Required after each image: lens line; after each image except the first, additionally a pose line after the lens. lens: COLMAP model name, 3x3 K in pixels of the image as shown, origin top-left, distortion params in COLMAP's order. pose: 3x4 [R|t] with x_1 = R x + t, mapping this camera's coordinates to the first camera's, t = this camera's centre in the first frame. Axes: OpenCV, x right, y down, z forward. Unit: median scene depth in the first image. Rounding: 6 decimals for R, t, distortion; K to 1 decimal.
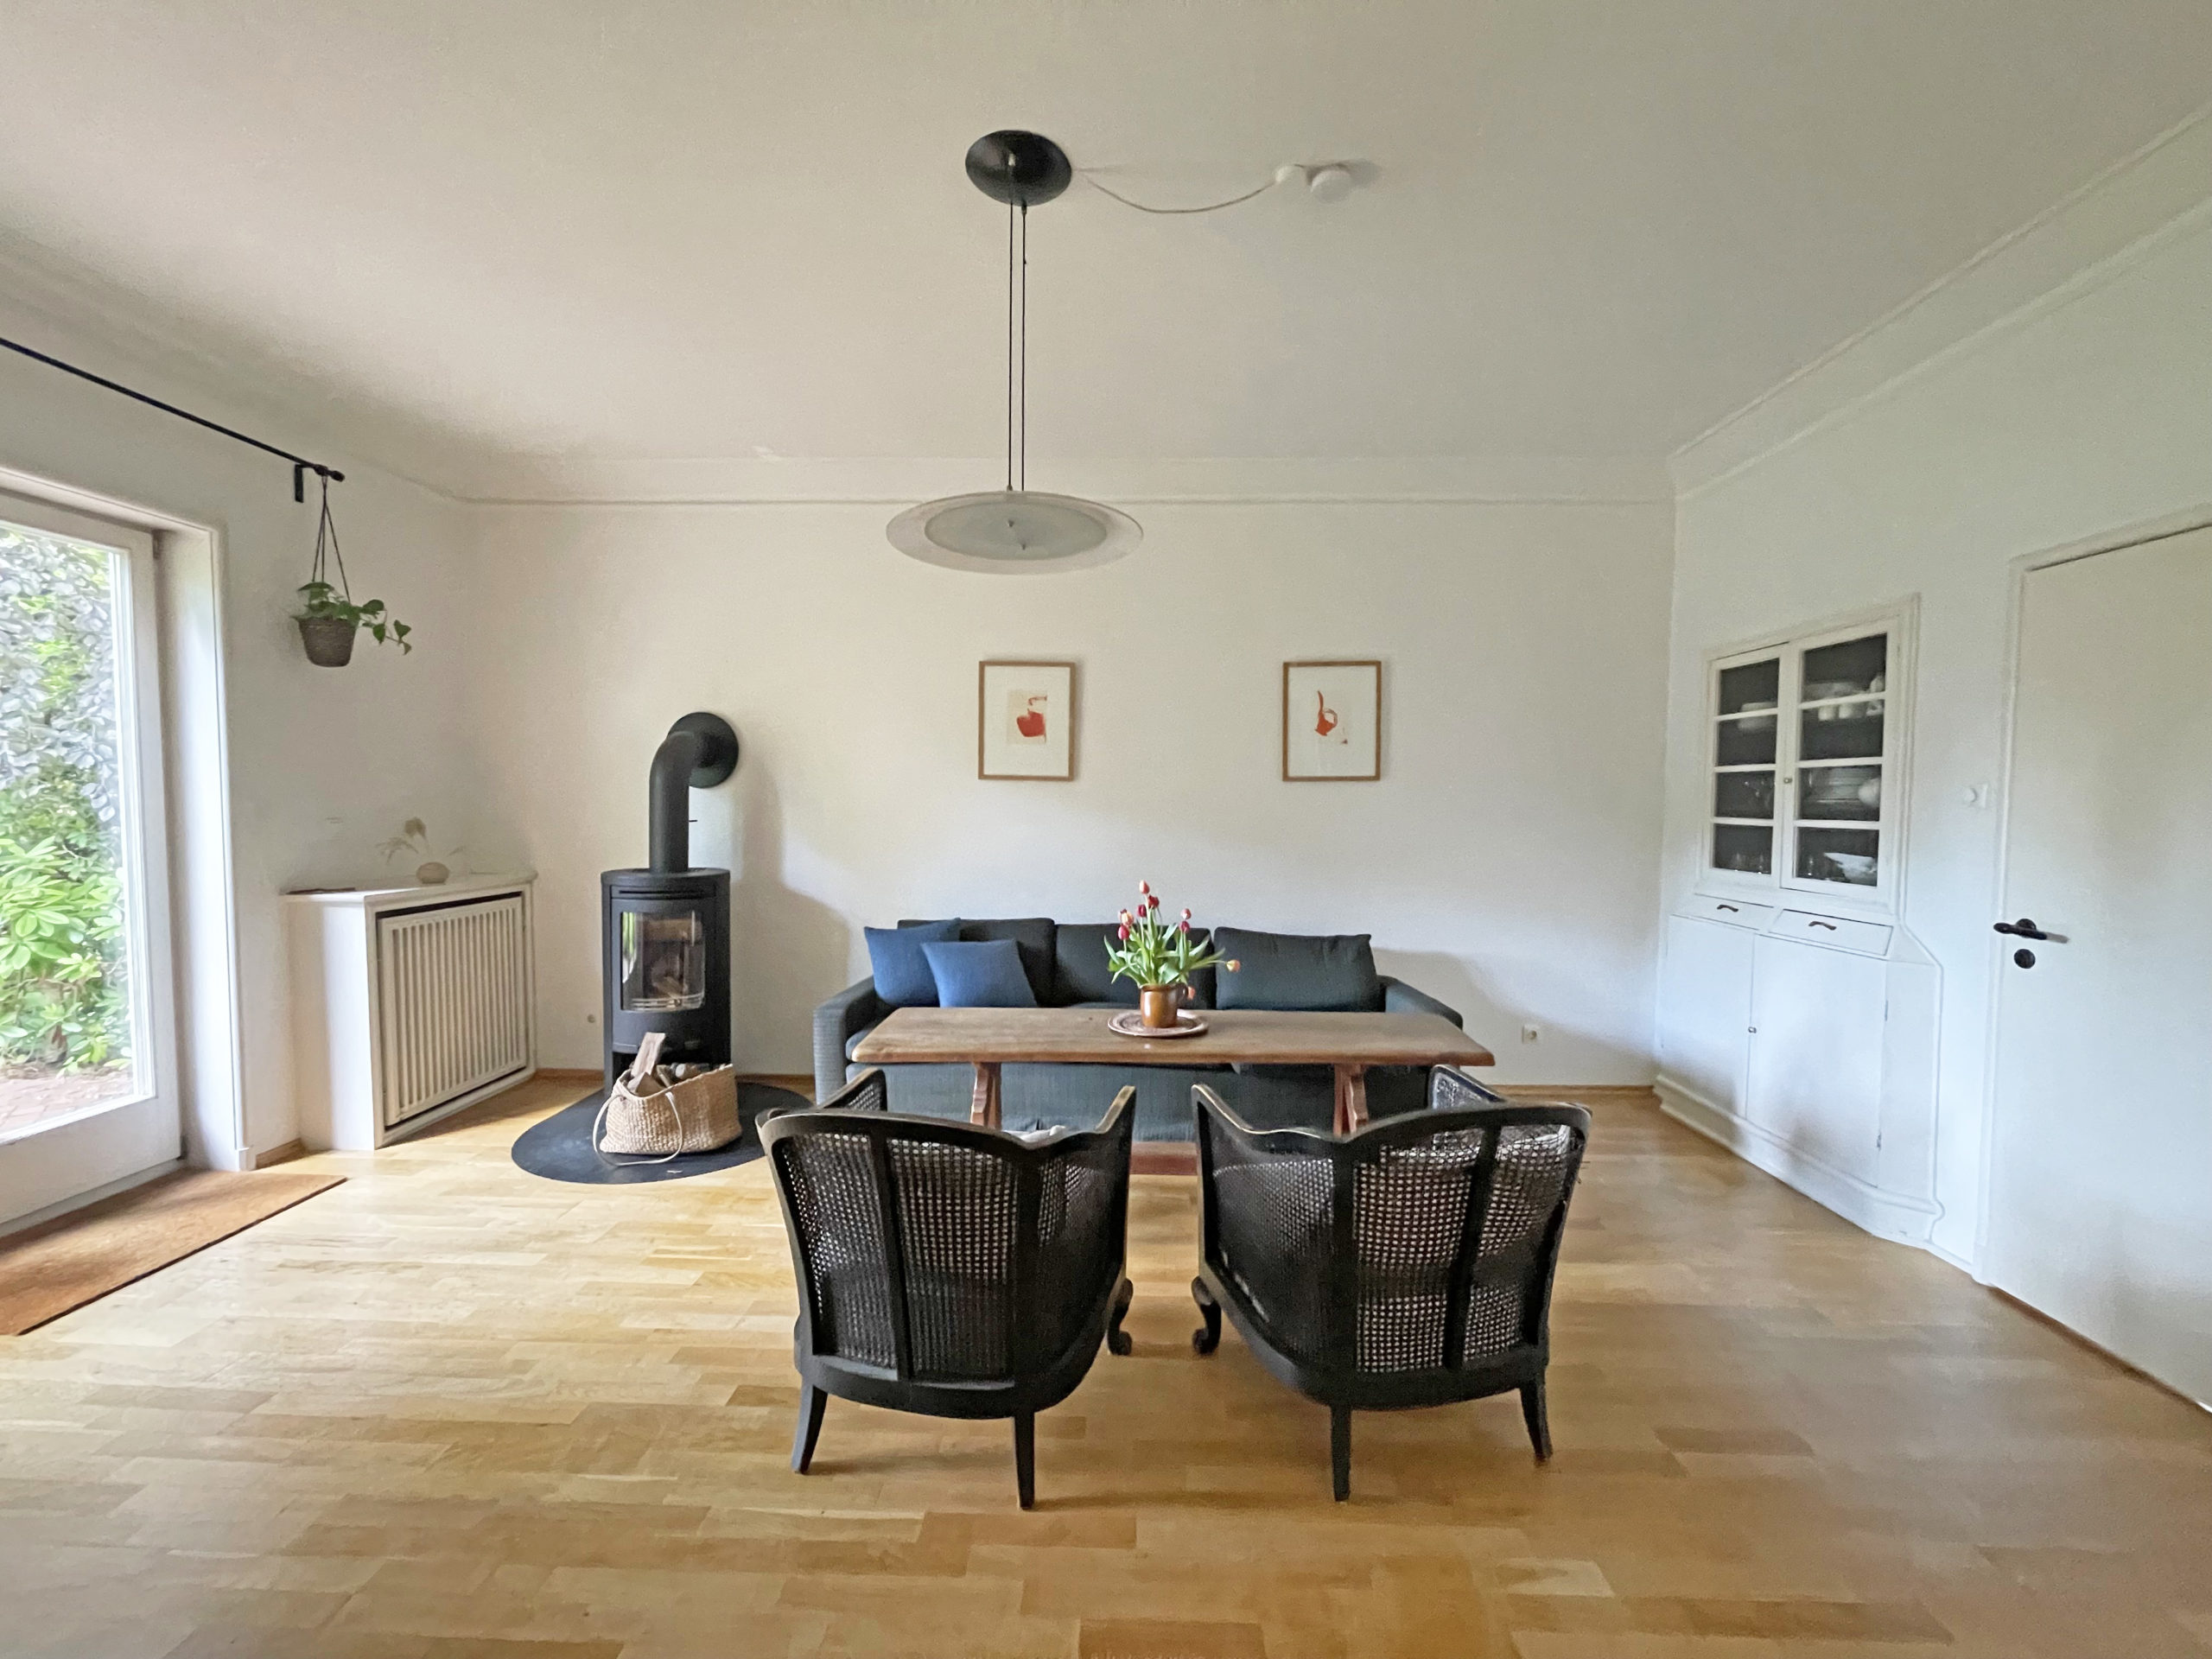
lens RADIAL K [[888.4, 0, 1115.2], [0, 888.4, 835.3], [0, 0, 1]] dist [0.001673, 0.000337]
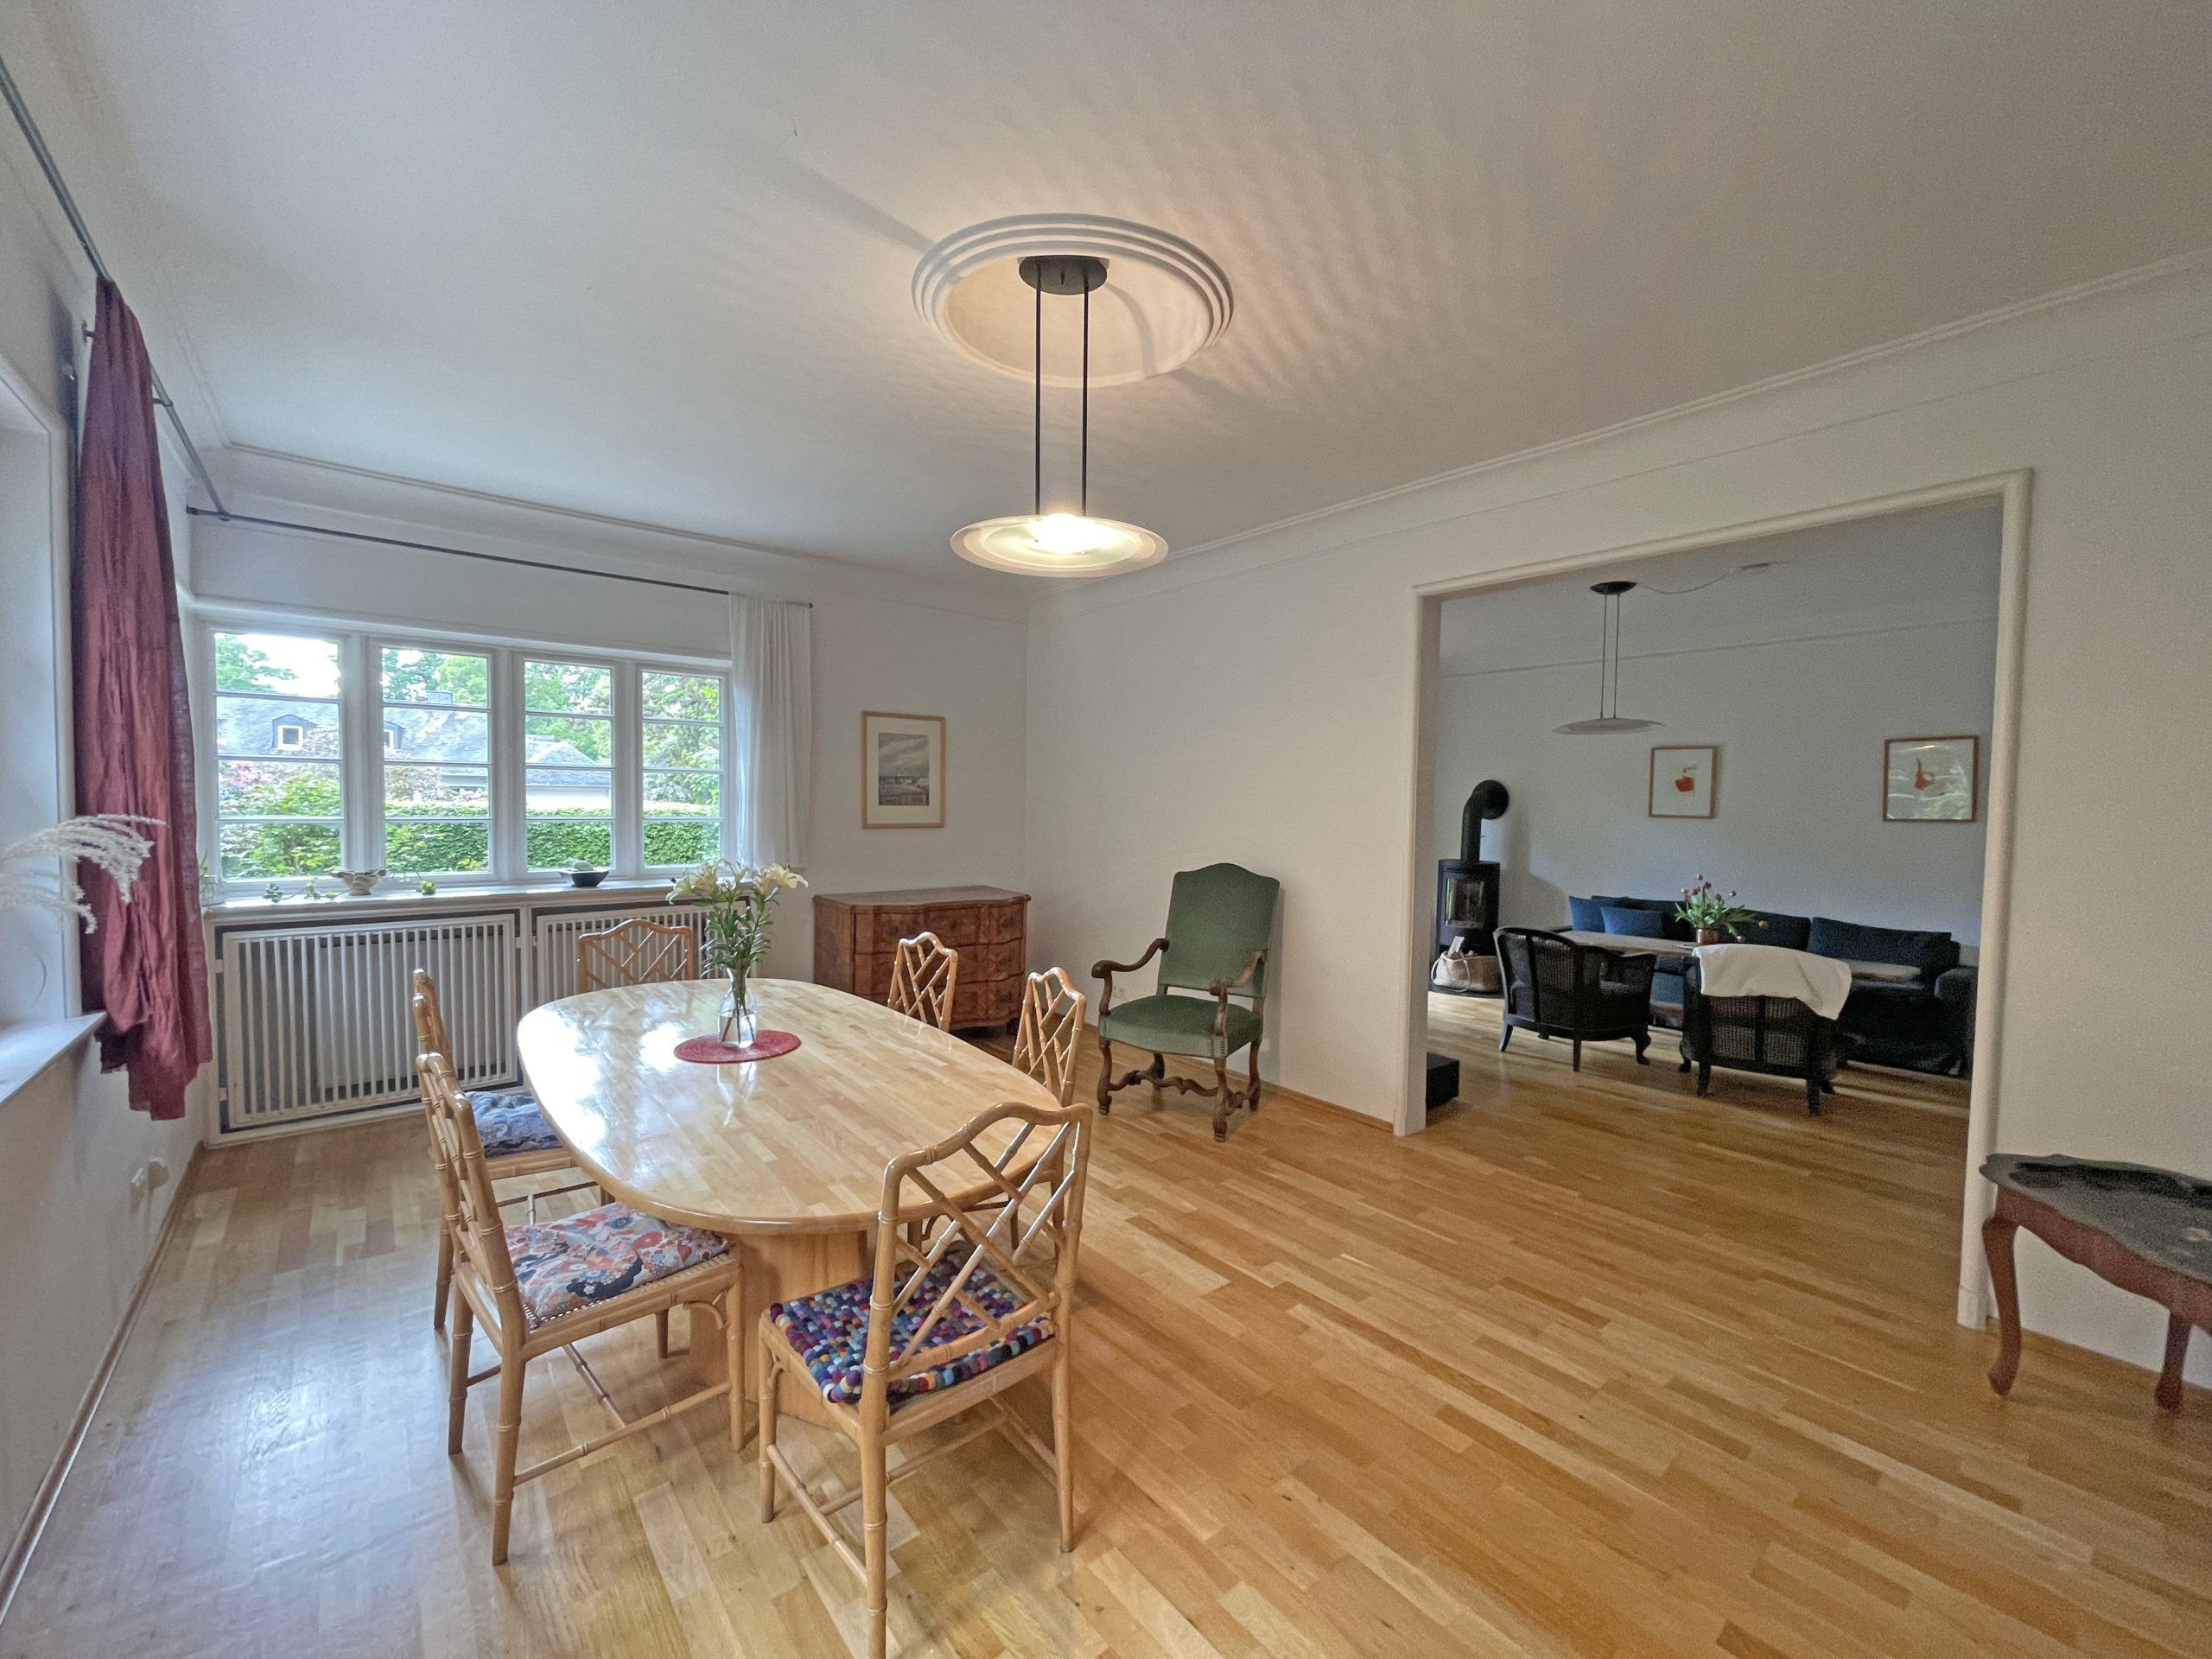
lens RADIAL K [[888.4, 0, 1116.5], [0, 888.4, 842.4], [0, 0, 1]] dist [0.001673, 0.000337]
pose [[0.663821, 0.036235, -0.747013, 0.501246], [-0.044028, 0.998987, 0.009333, 0.015903], [0.746594, 0.026694, 0.664744, -0.999574]]
